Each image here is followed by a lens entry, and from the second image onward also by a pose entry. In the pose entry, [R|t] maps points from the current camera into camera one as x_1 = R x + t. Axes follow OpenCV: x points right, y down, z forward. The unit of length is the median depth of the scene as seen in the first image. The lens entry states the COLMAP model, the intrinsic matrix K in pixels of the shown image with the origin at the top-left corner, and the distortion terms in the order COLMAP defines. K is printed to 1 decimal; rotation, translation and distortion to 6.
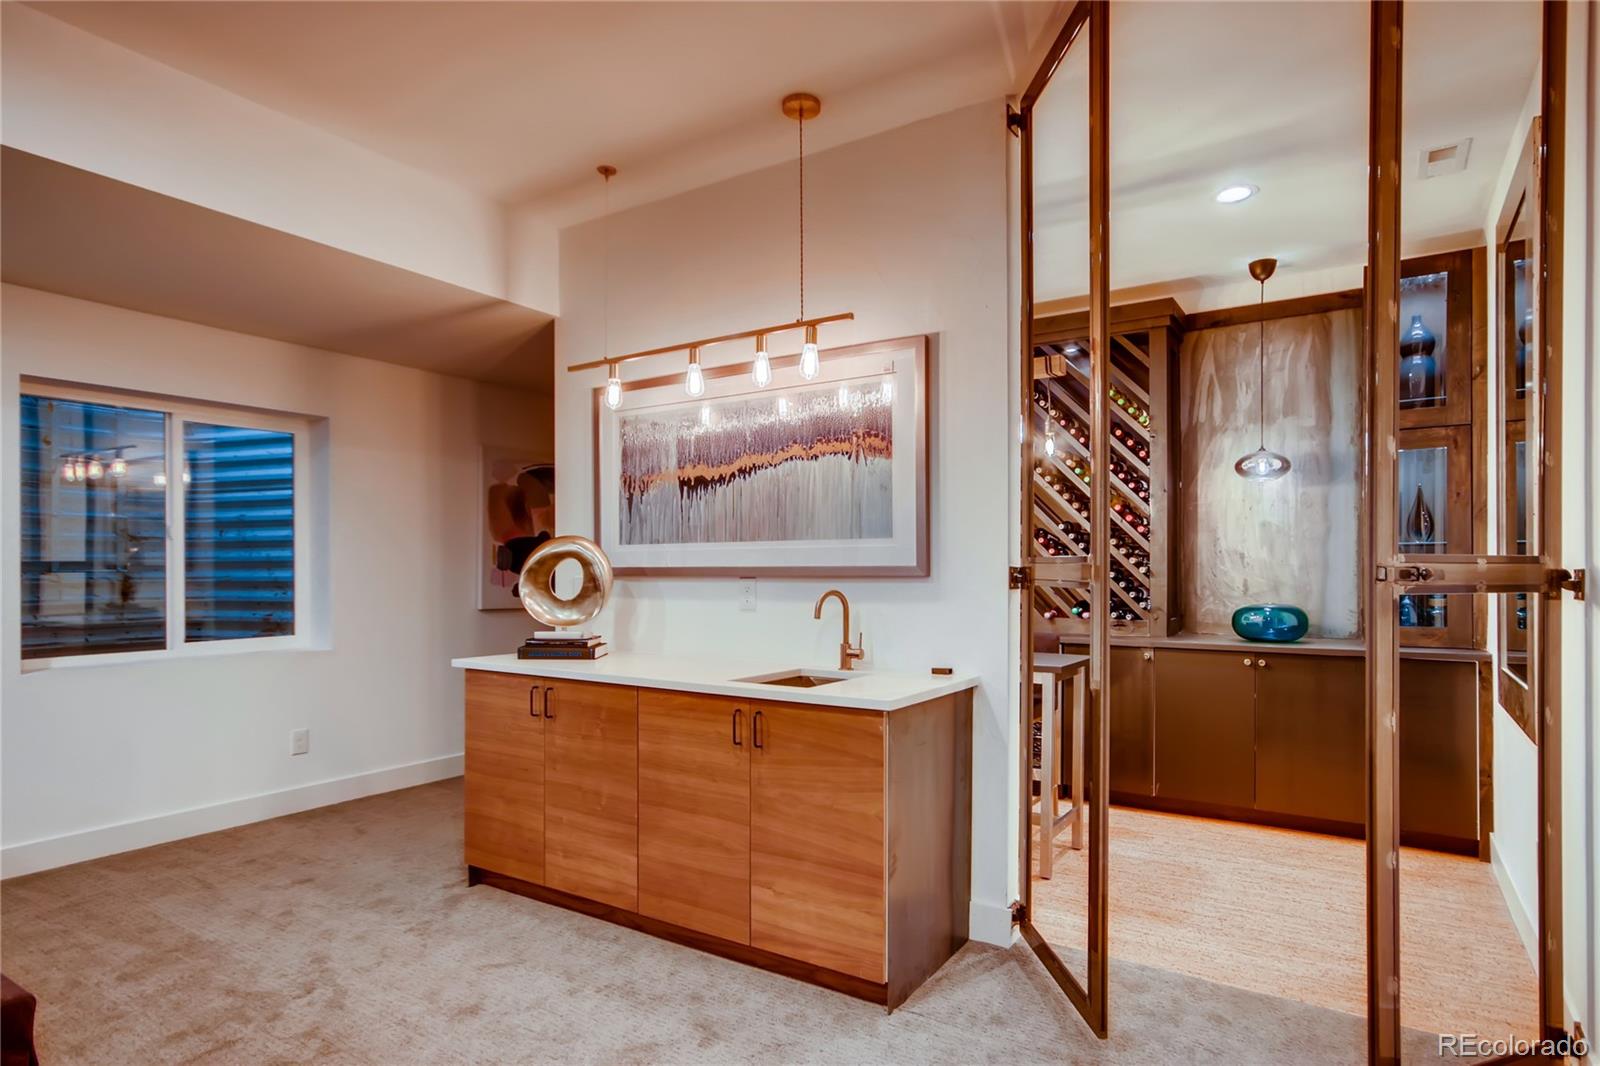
lens RADIAL K [[855.0, 0, 797.7], [0, 855.0, 532.9], [0, 0, 1]] dist [0.003739, 0.000766]
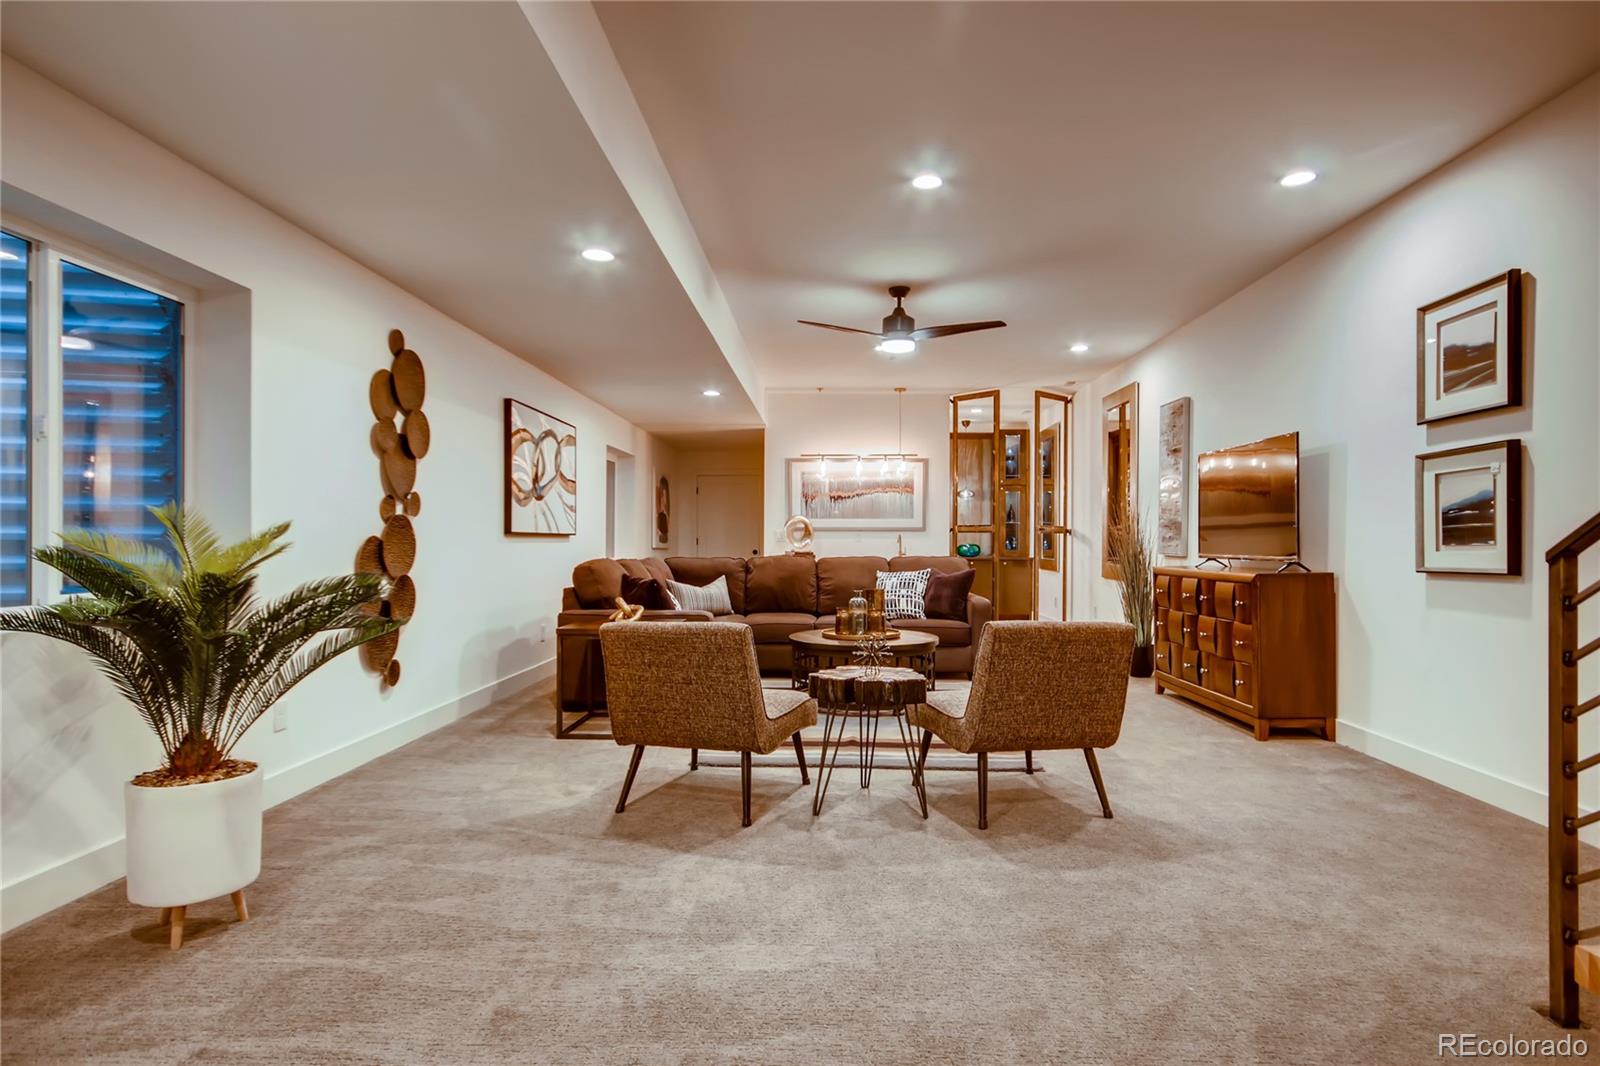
lens RADIAL K [[855.0, 0, 803.5], [0, 855.0, 534.8], [0, 0, 1]] dist [0.003739, 0.000766]
pose [[0.843437, 0.004269, 0.537211, -1.734929], [-0.027137, 0.999030, 0.034666, -0.030657], [-0.536542, -0.043817, 0.842735, -1.337707]]
